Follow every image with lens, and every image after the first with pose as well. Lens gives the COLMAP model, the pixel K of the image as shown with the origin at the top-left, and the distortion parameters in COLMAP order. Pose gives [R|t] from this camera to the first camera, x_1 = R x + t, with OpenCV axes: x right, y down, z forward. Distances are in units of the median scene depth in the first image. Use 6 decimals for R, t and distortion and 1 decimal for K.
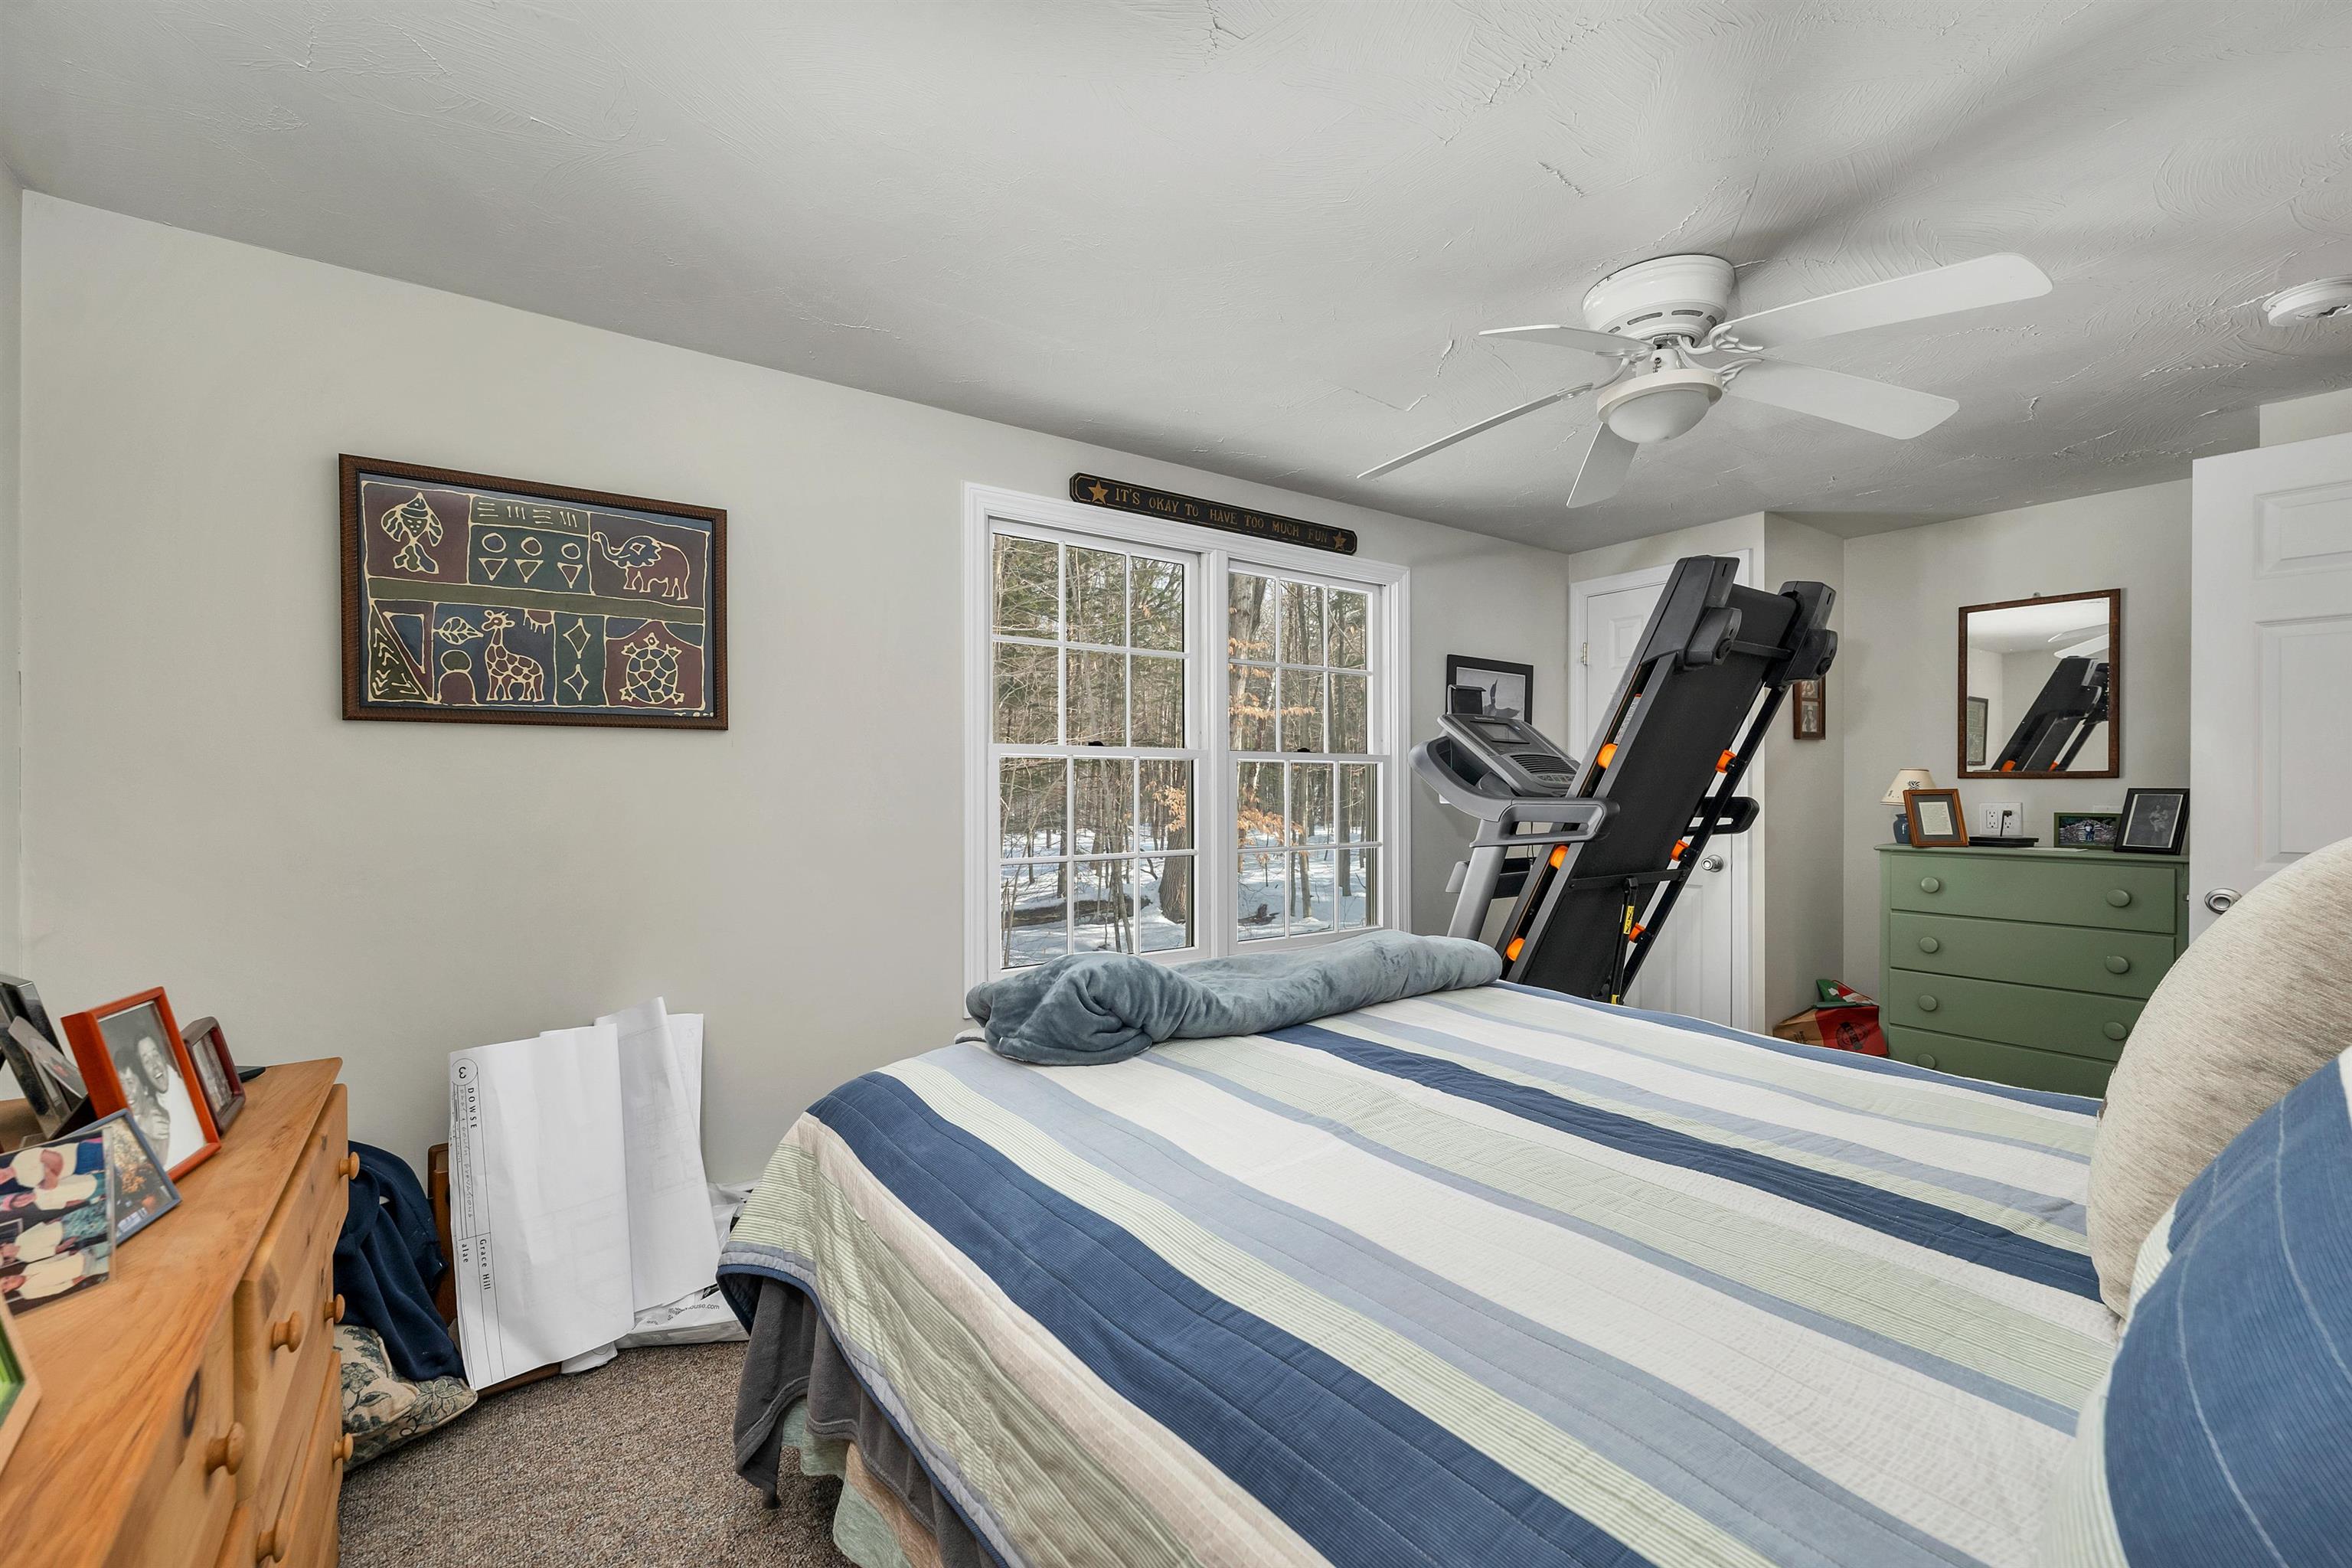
lens RADIAL K [[990.1, 0, 1178.7], [0, 990.1, 788.4], [0, 0, 1]] dist [0.010160, -0.001106]
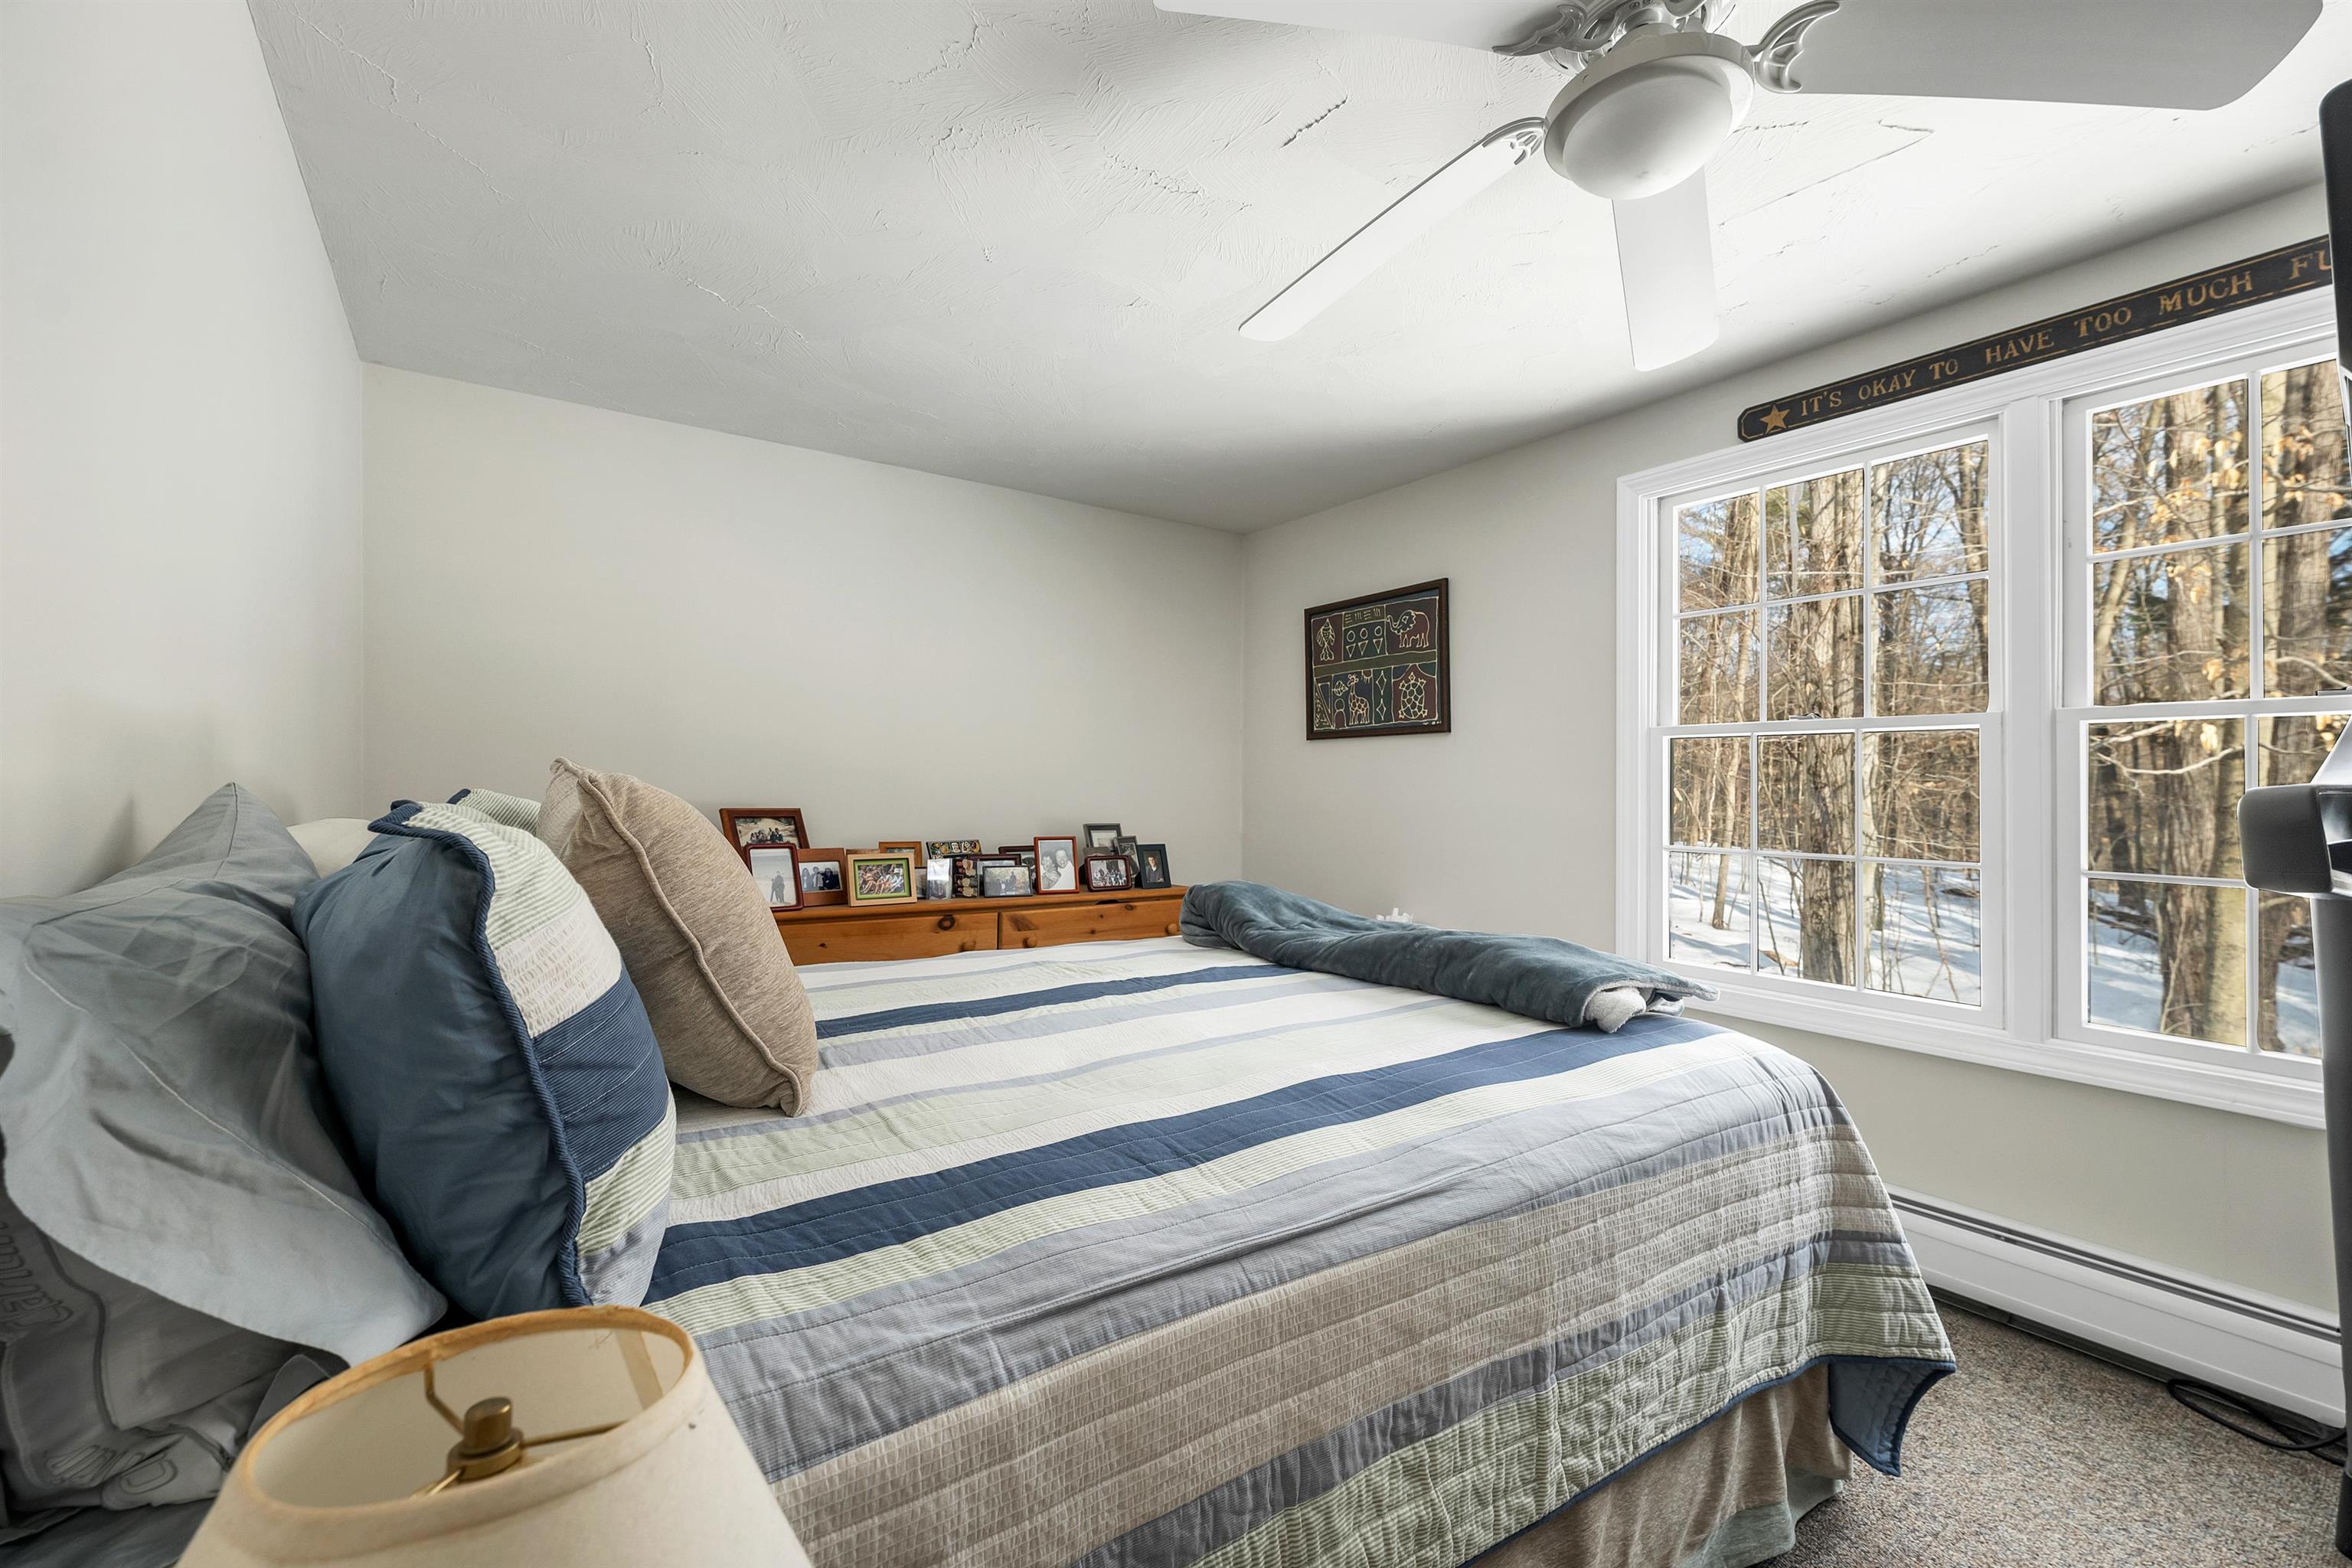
lens RADIAL K [[990.1, 0, 1174.1], [0, 990.1, 782.3], [0, 0, 1]] dist [0.010160, -0.001106]
pose [[-0.029166, 0.000460, -0.999574, 1.033064], [-0.005553, 0.999984, 0.000622, 0.014887], [0.999559, 0.005569, -0.029163, 0.691442]]
